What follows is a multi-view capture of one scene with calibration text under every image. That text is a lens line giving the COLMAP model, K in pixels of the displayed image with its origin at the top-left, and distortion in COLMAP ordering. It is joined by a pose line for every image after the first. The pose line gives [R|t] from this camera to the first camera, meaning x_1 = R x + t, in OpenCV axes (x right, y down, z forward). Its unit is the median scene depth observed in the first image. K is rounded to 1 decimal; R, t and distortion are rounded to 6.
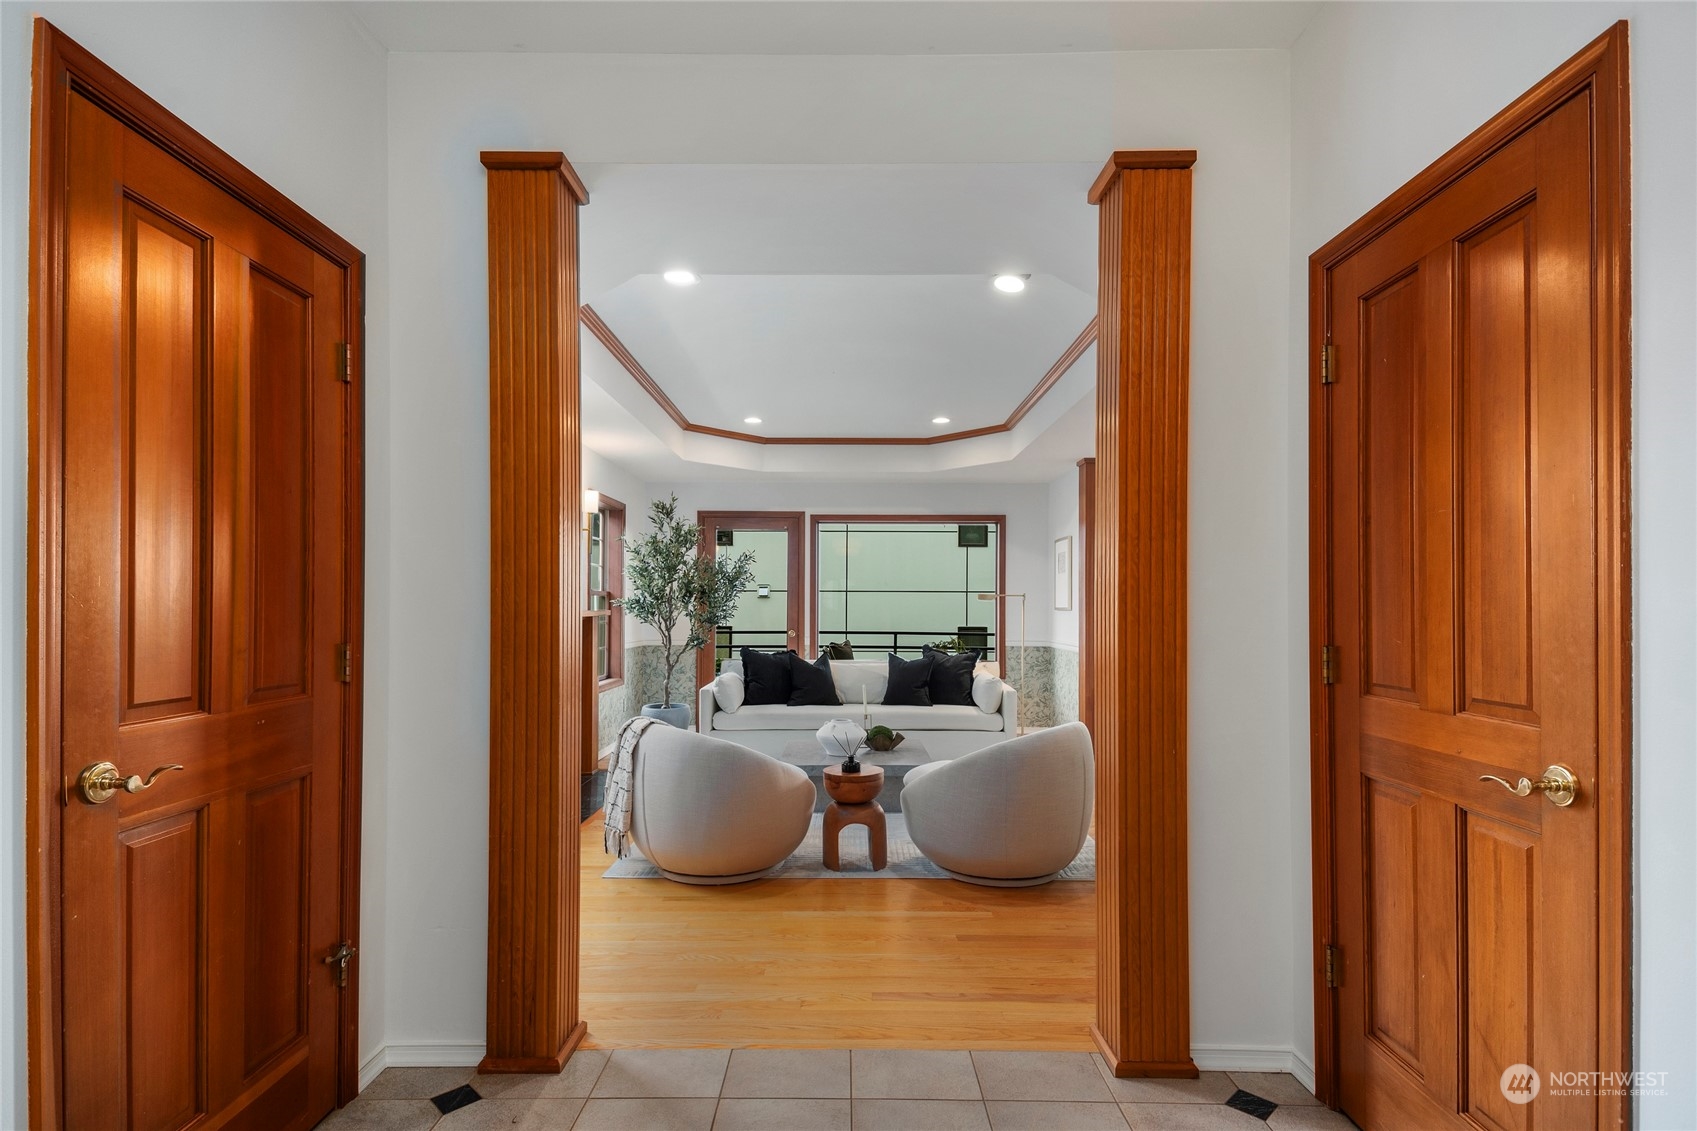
lens RADIAL K [[824.2, 0, 847.7], [0, 824.2, 609.0], [0, 0, 1]] dist [-0.001375, -0.000162]
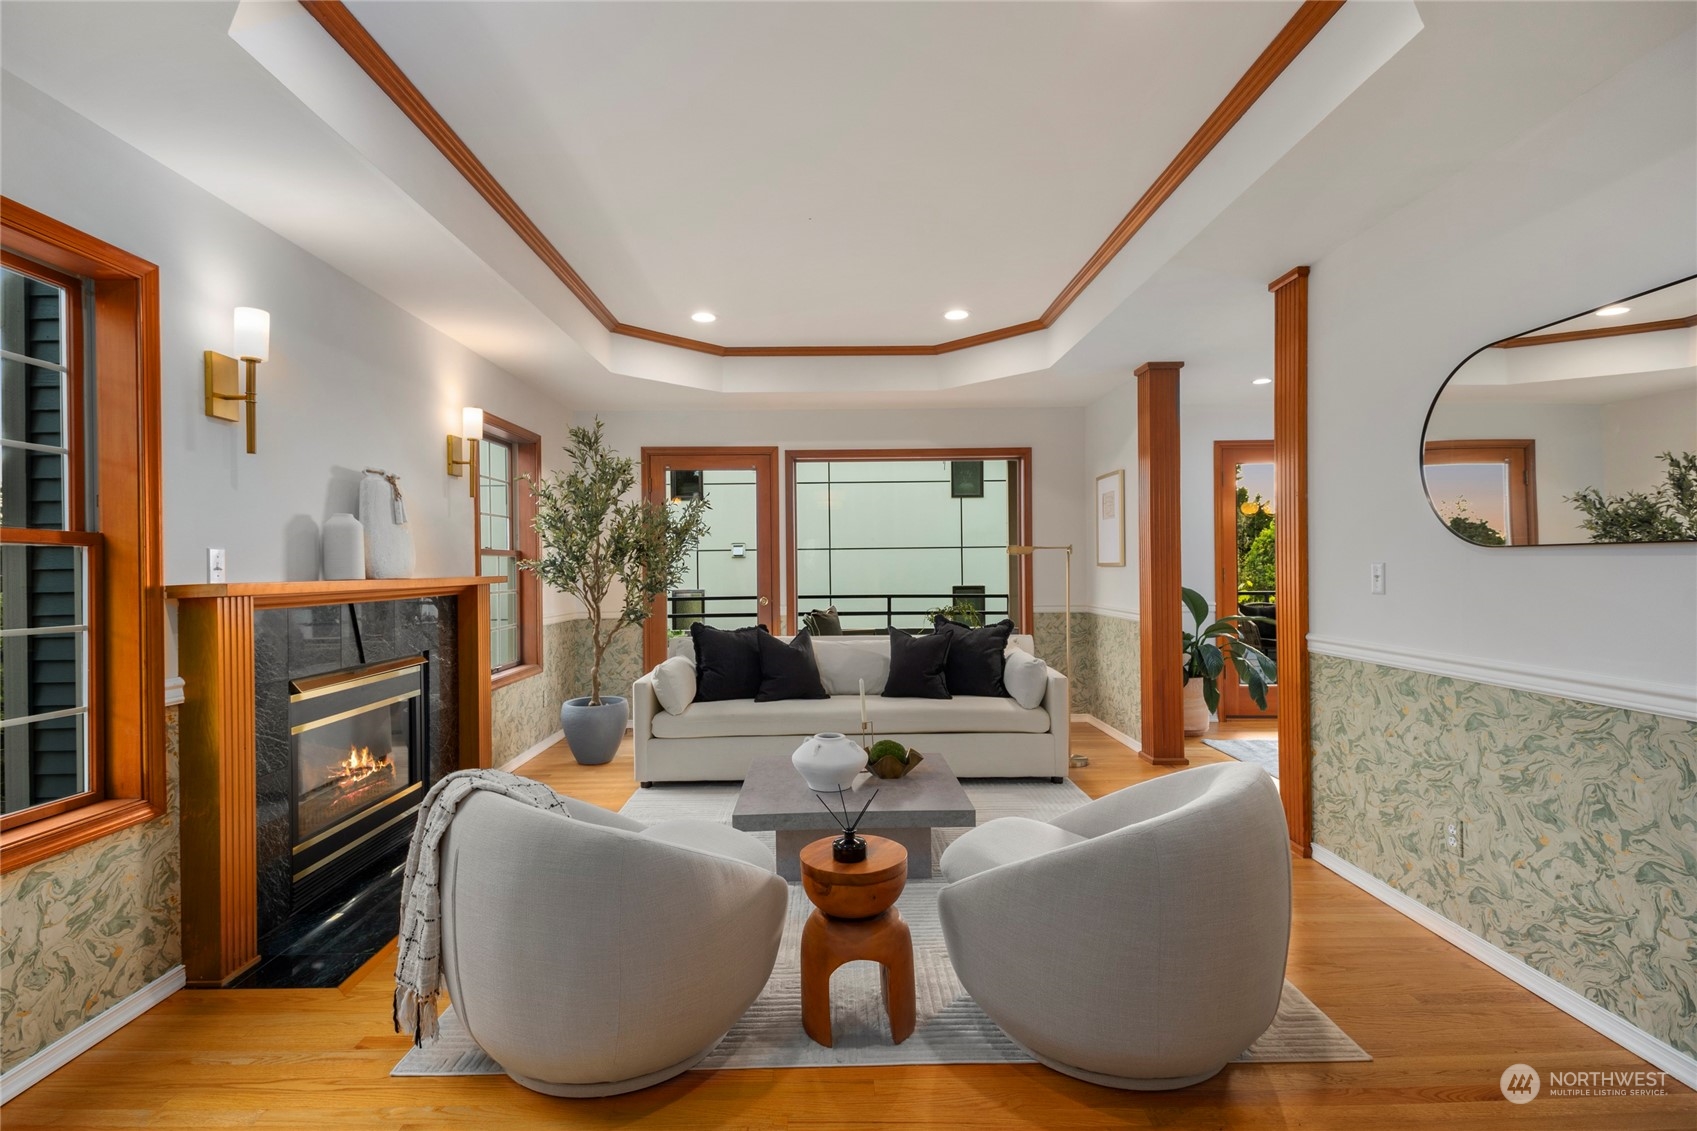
lens RADIAL K [[849.6, 0, 848.5], [0, 849.6, 565.5], [0, 0, 1]] dist [-0.000476, 0.000187]
pose [[0.999691, -0.014377, 0.020298, -0.003133], [0.014451, 0.999890, -0.003483, -0.000411], [-0.020246, 0.003776, 0.999788, 0.229409]]
